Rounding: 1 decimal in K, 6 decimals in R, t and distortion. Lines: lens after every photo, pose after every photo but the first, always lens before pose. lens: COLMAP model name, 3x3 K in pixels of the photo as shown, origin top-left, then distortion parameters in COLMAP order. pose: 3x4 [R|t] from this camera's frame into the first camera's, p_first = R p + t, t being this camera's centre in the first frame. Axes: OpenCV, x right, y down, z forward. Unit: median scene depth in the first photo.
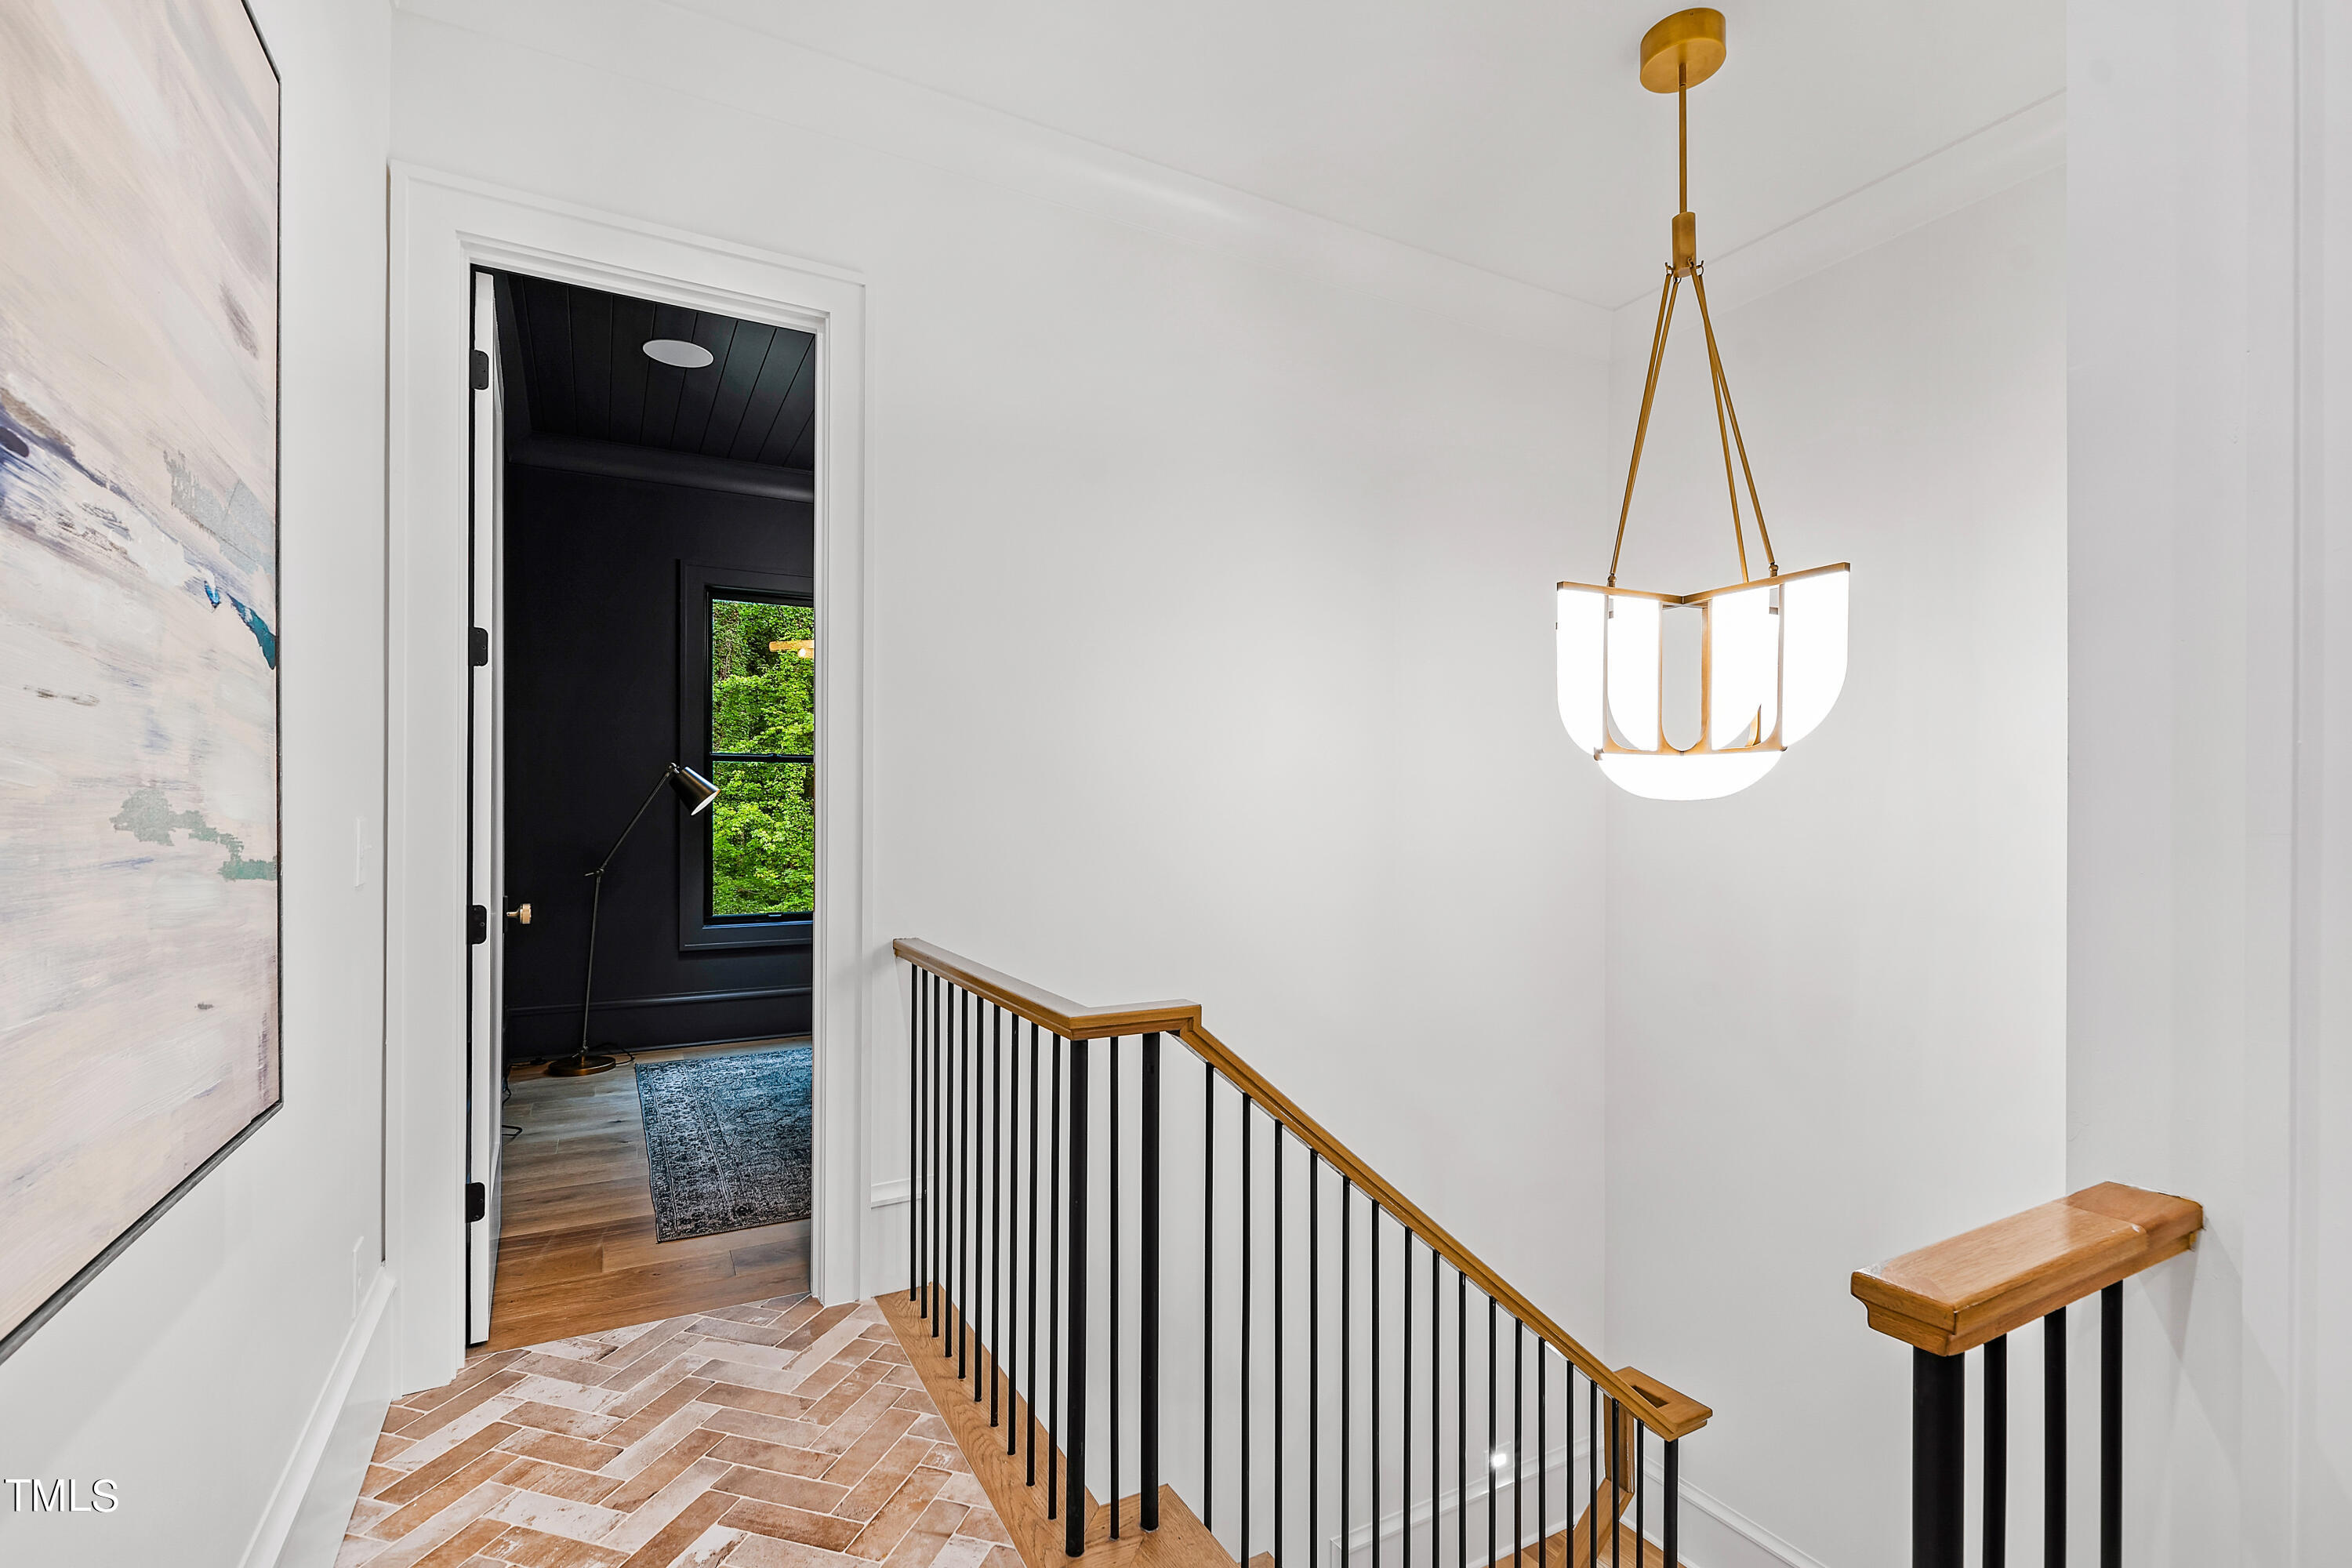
lens RADIAL K [[1032.5, 0, 1177.0], [0, 1032.5, 803.0], [0, 0, 1]] dist [0.001940, -0.000025]
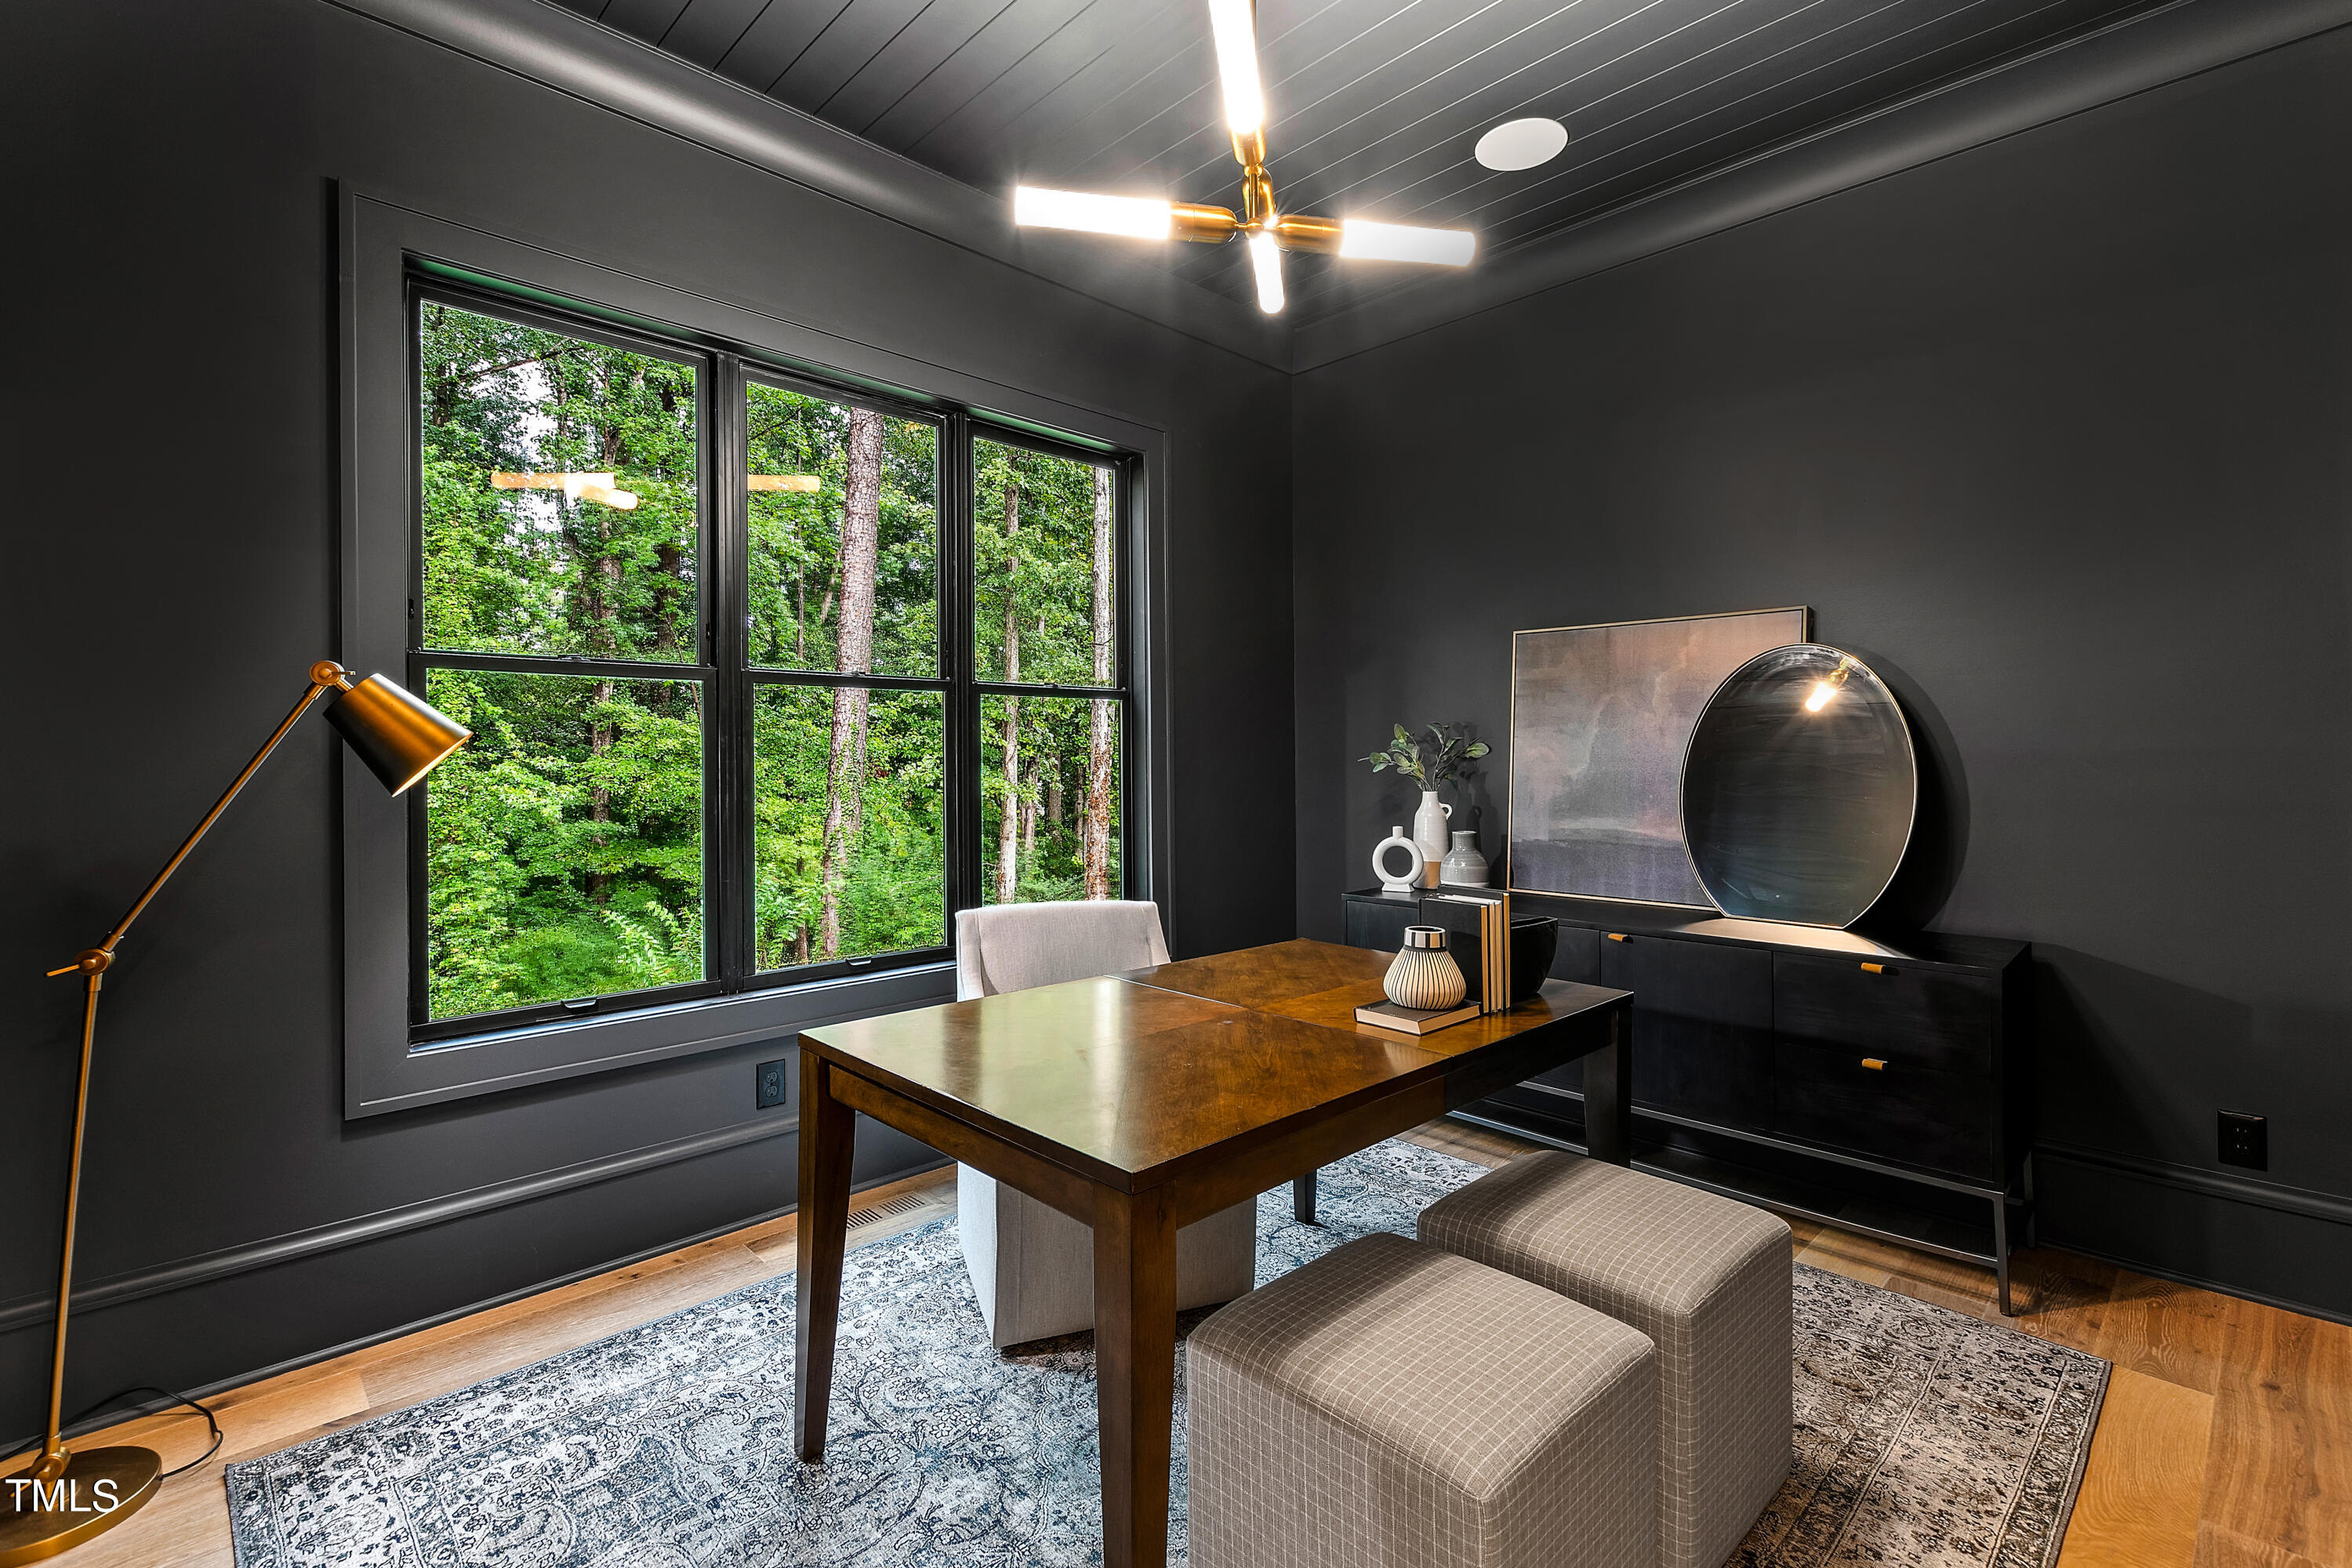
lens RADIAL K [[1032.5, 0, 1169.8], [0, 1032.5, 764.2], [0, 0, 1]] dist [0.001940, -0.000025]
pose [[0.962706, -0.003105, 0.270532, -0.270587], [0.000508, 0.999953, 0.009670, -0.003583], [-0.270549, -0.009172, 0.962662, 0.503230]]
